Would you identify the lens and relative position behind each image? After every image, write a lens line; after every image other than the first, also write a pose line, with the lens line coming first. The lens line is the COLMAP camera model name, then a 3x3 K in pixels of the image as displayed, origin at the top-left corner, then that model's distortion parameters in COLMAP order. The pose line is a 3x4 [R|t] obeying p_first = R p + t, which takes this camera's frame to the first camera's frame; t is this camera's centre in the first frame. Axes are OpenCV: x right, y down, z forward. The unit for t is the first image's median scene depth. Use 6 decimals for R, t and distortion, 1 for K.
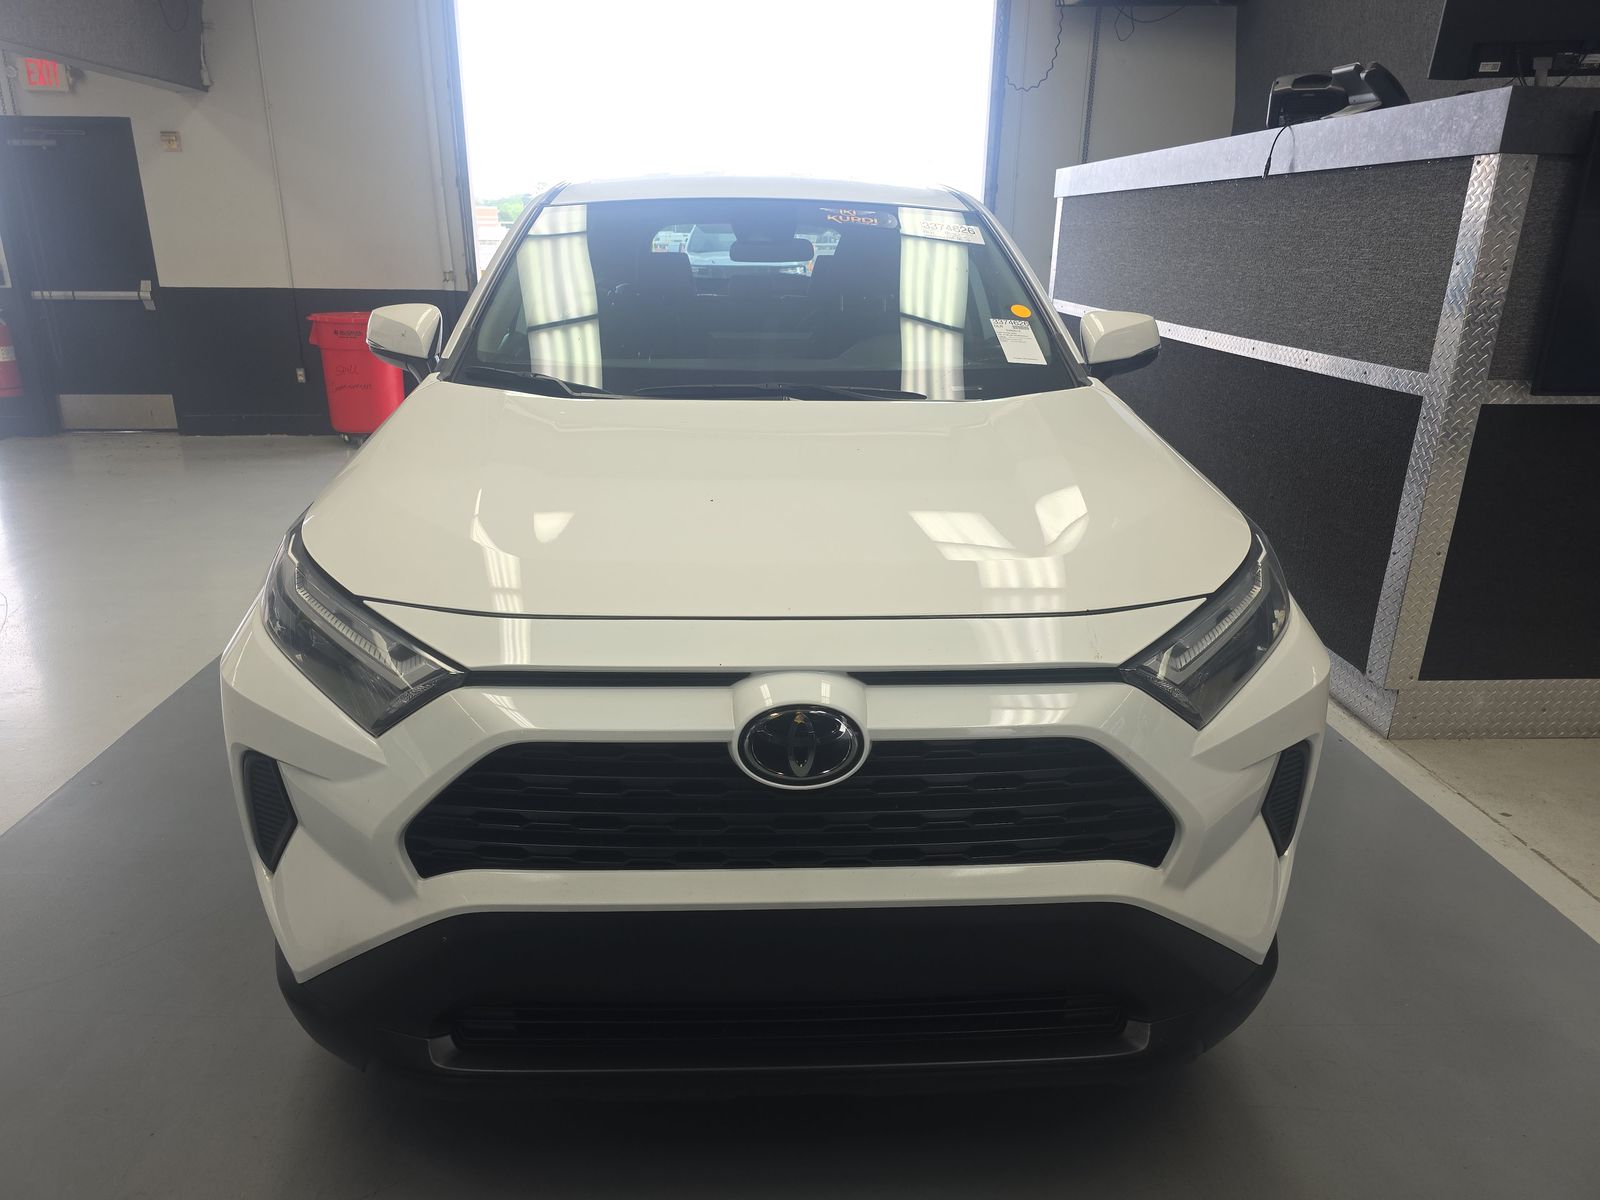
lens RADIAL K [[1073.7, 0, 800.6], [0, 1073.7, 598.4], [0, 0, 1]] dist [0.005383, -0.000207]
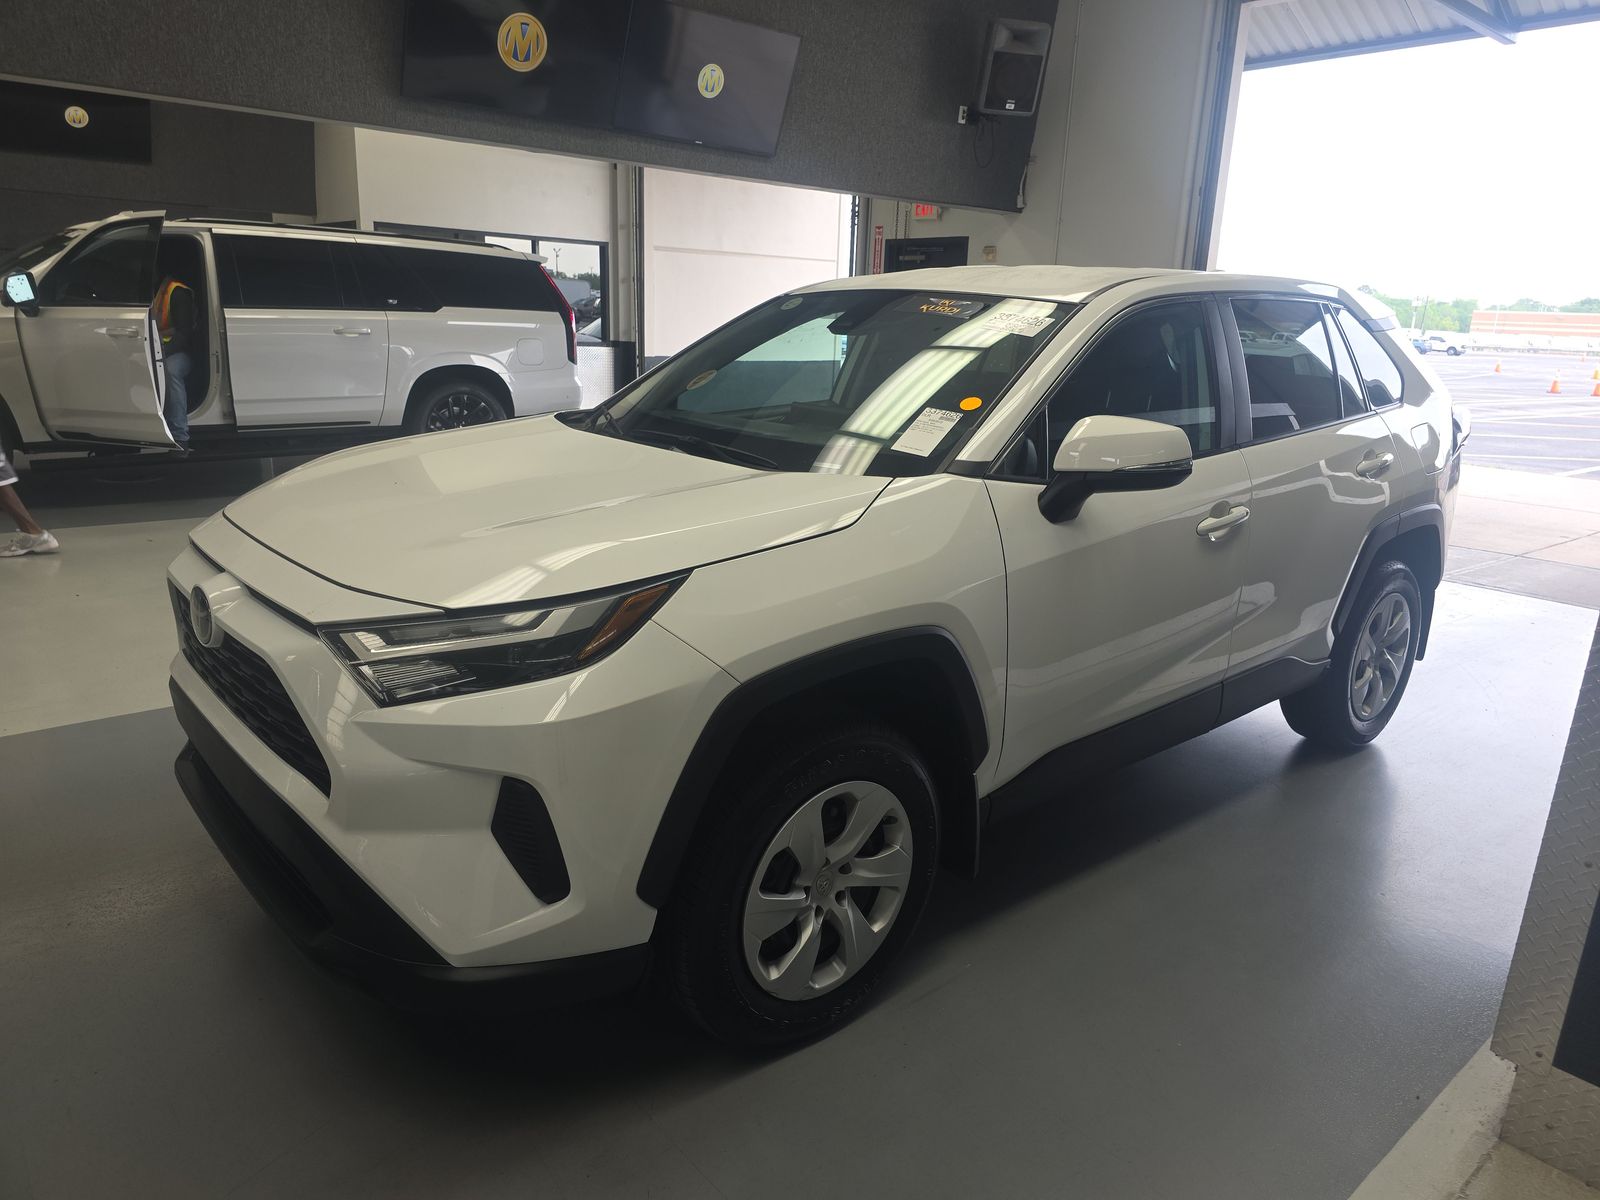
lens RADIAL K [[1073.7, 0, 799.3], [0, 1073.7, 602.8], [0, 0, 1]] dist [0.005383, -0.000207]
pose [[0.612096, 0.220306, -0.759476, 0.318144], [-0.283307, 0.957751, 0.049490, -0.037357], [0.738292, 0.184872, 0.648650, 0.108536]]
